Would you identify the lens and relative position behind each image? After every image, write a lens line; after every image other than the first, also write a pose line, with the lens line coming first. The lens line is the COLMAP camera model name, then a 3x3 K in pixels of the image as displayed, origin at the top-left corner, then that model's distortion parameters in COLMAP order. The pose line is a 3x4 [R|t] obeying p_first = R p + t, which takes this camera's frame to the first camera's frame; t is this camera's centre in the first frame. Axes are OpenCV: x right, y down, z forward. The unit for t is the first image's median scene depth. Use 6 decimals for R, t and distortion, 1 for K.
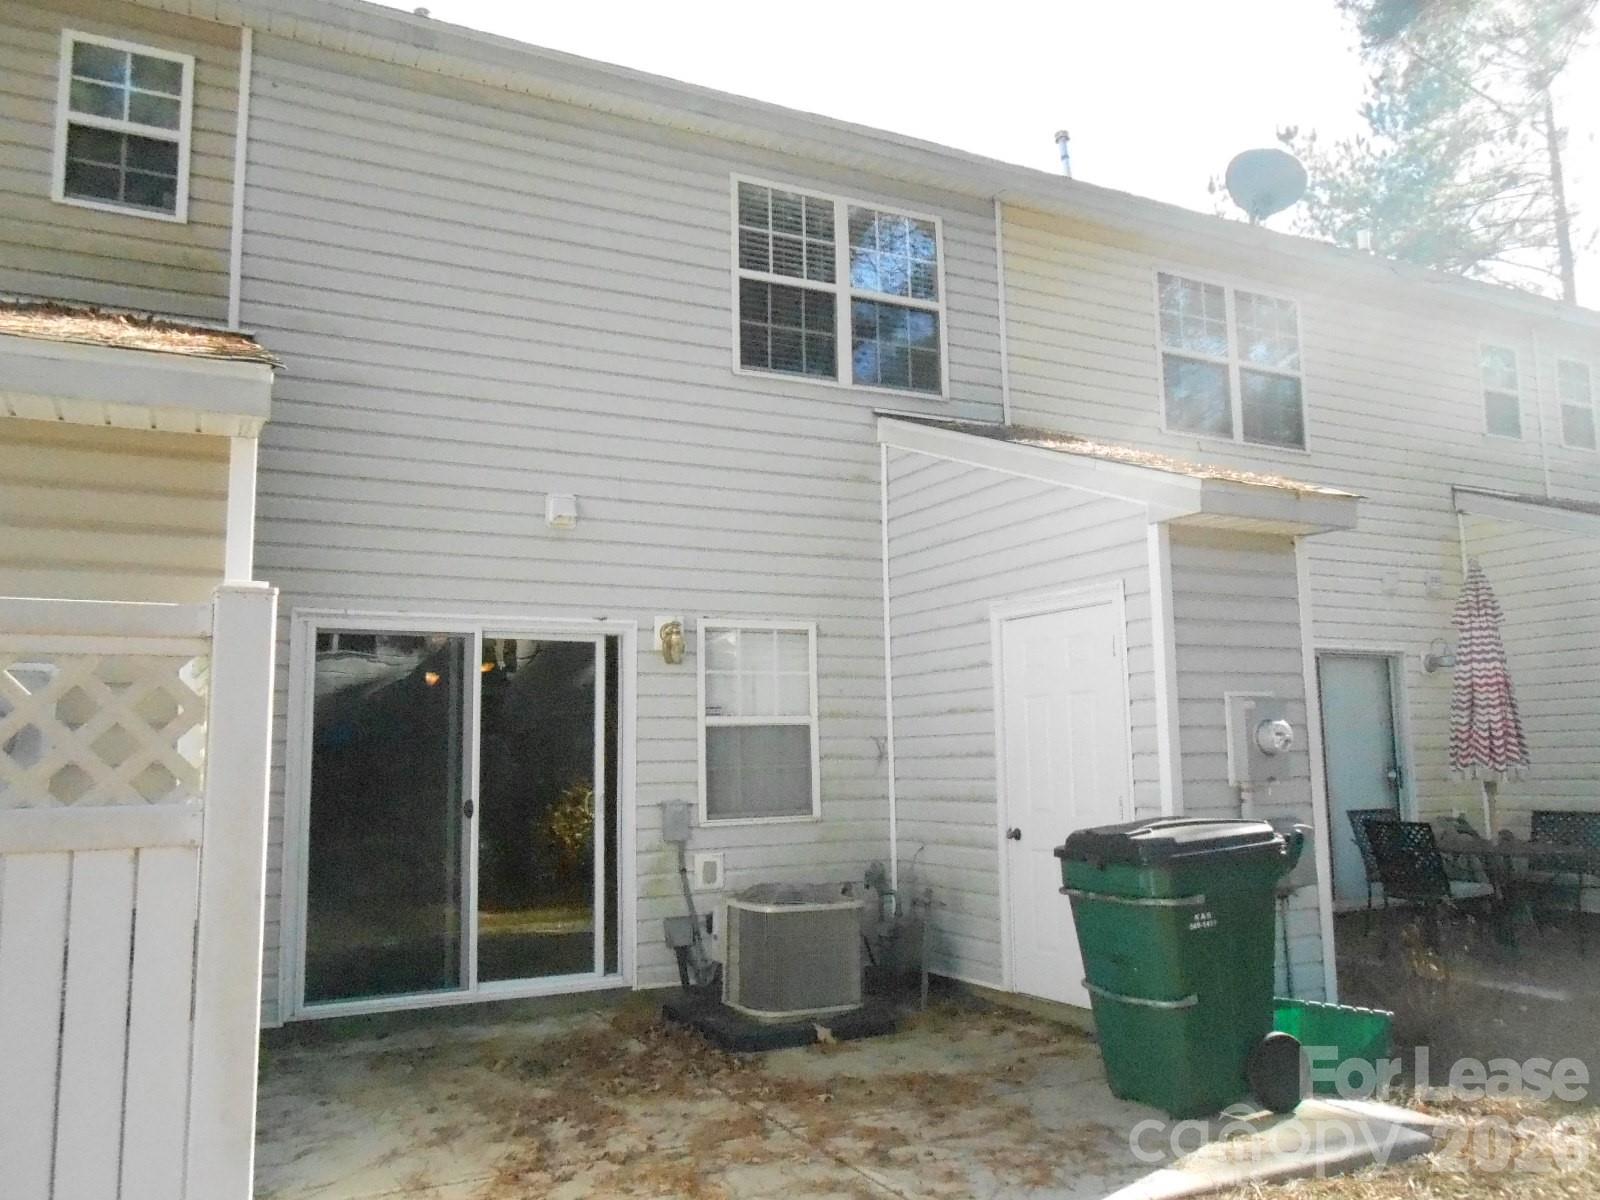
lens RADIAL K [[1253.5, 0, 806.6], [0, 1253.5, 597.4], [0, 0, 1]] dist [-0.038401, 0.035921]
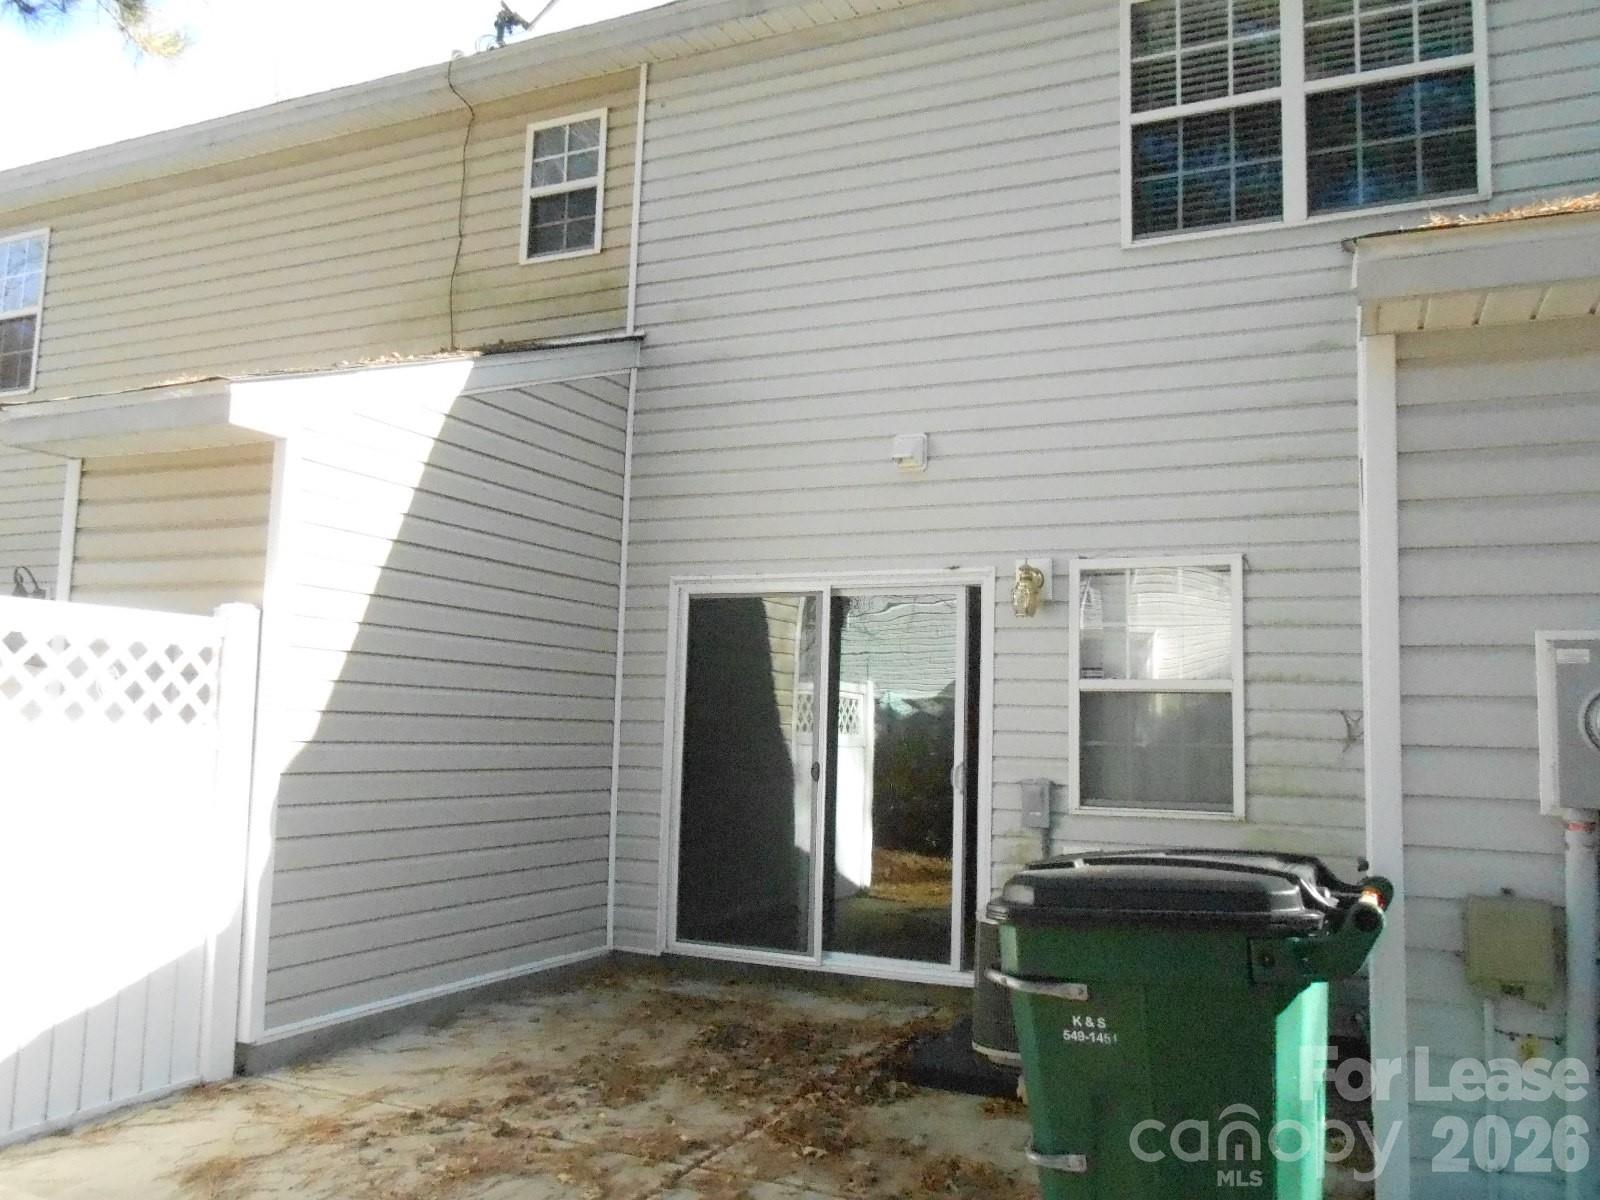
lens RADIAL K [[1253.5, 0, 806.6], [0, 1253.5, 597.4], [0, 0, 1]] dist [-0.038401, 0.035921]
pose [[0.609424, -0.045902, -0.791515, 0.491752], [0.062771, 0.997982, -0.009546, 0.041479], [0.790356, -0.043866, 0.611075, 0.392061]]
